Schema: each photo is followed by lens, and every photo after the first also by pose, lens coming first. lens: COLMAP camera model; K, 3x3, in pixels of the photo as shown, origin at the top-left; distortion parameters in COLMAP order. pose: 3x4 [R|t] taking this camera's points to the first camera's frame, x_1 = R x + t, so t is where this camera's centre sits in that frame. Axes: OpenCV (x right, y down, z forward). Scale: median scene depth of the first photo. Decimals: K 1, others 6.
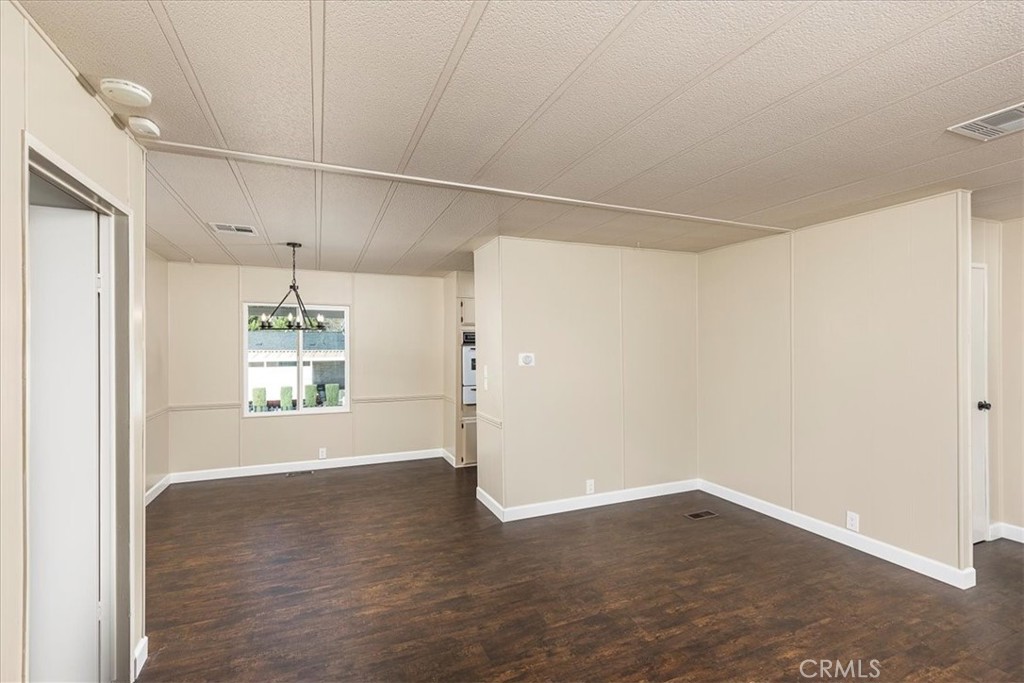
lens RADIAL K [[461.2, 0, 509.3], [0, 461.2, 343.2], [0, 0, 1]] dist [0.021551, -0.000992]
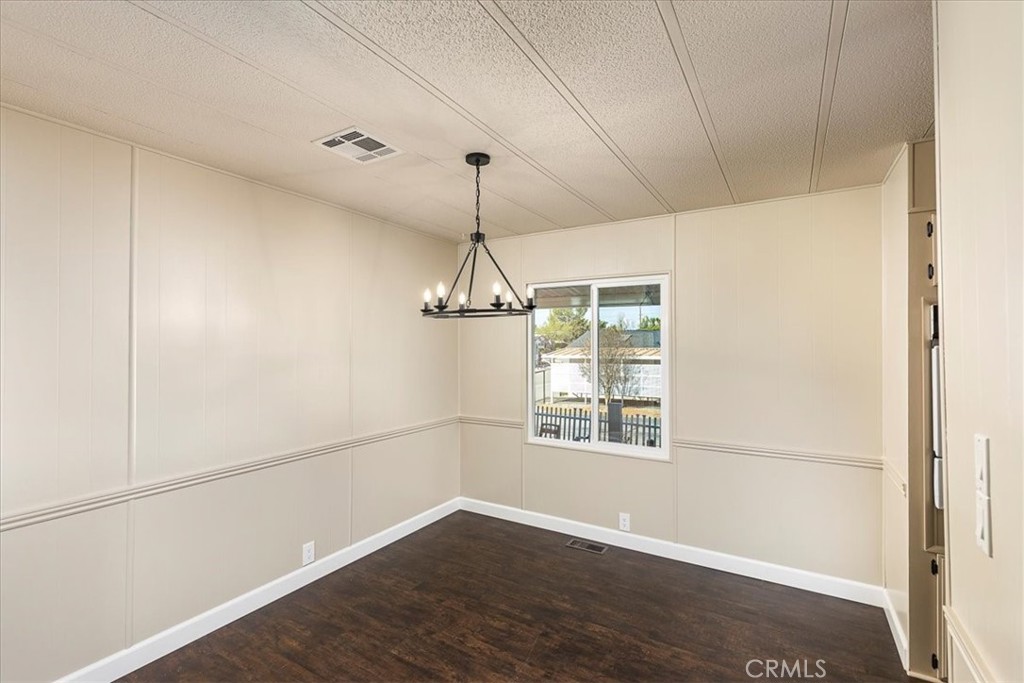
lens RADIAL K [[461.2, 0, 506.1], [0, 461.2, 341.0], [0, 0, 1]] dist [0.021551, -0.000992]
pose [[0.589064, -0.008812, -0.808039, -0.003995], [0.006552, 0.999960, -0.006129, 0.004519], [0.808060, -0.001684, 0.589098, 0.549738]]
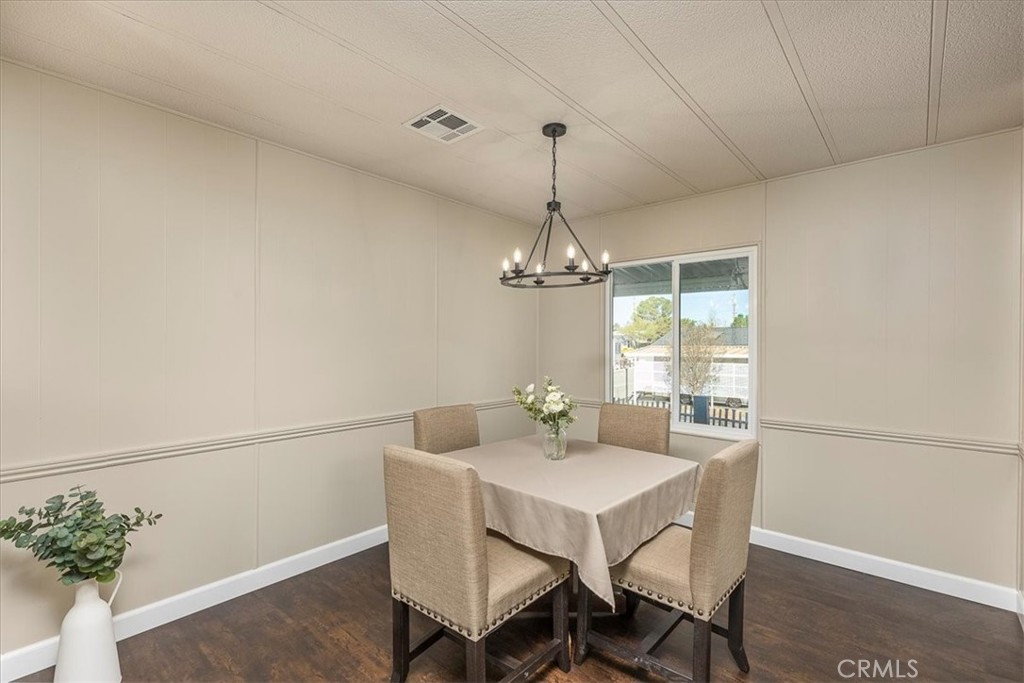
lens RADIAL K [[461.2, 0, 509.7], [0, 461.2, 343.5], [0, 0, 1]] dist [0.021551, -0.000992]
pose [[0.446498, 0.000279, -0.894785, 0.011483], [0.001591, 0.999998, 0.001106, 0.035738], [0.894783, -0.001918, 0.446496, 0.545860]]
